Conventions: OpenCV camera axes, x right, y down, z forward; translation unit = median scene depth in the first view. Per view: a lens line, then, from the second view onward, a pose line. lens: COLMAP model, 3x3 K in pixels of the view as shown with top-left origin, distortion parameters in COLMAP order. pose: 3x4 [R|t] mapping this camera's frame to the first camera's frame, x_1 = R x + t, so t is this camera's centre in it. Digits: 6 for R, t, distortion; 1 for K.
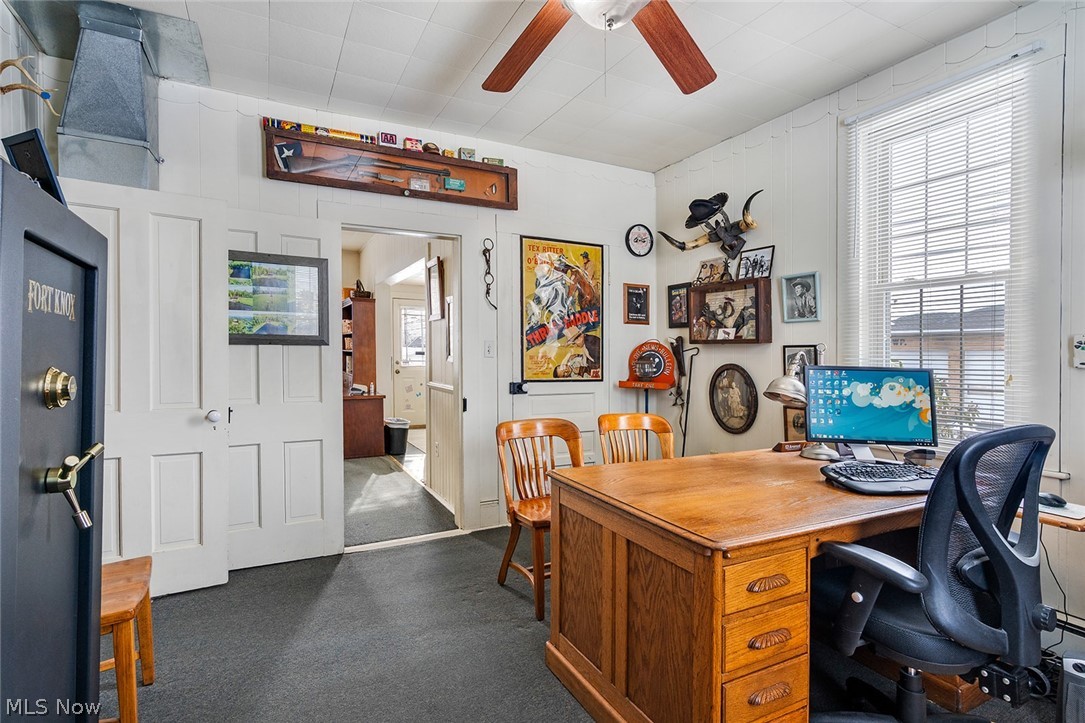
lens RADIAL K [[507.1, 0, 542.5], [0, 507.1, 361.5], [0, 0, 1]] dist [-0.000326, -0.000103]
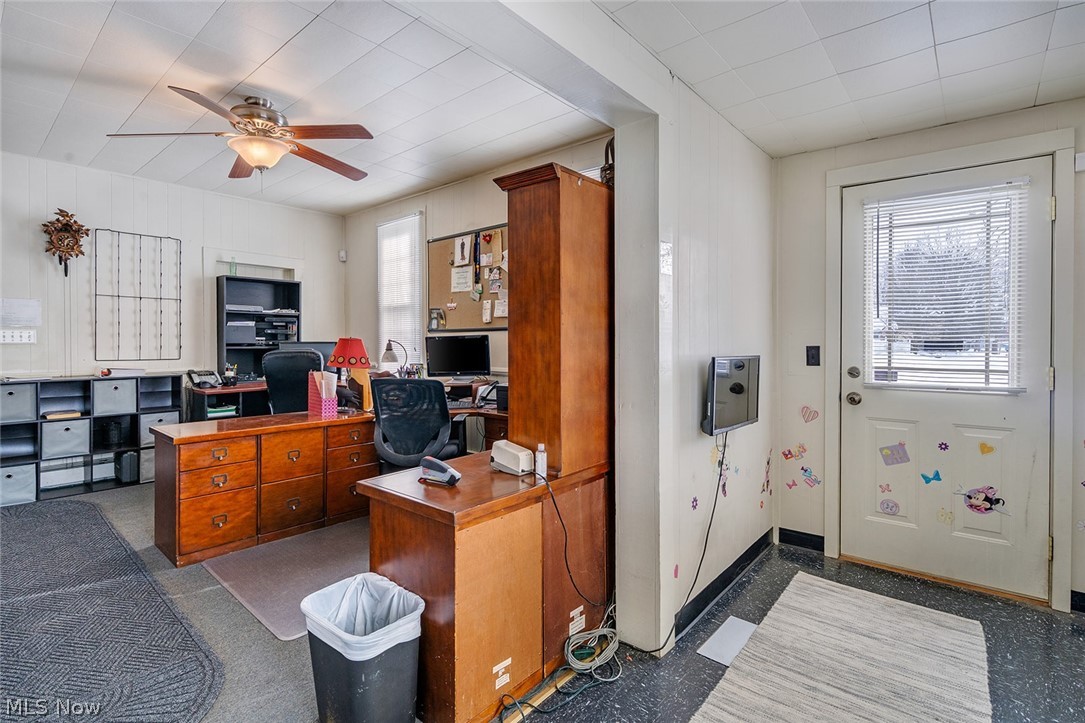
lens RADIAL K [[512.9, 0, 542.6], [0, 512.9, 343.4], [0, 0, 1]] dist [0.000069, -0.000007]
pose [[0.367732, 0.006126, -0.929912, -0.039017], [-0.017263, 0.999851, -0.000240, -0.013948], [0.929772, 0.016141, 0.367783, 0.673796]]
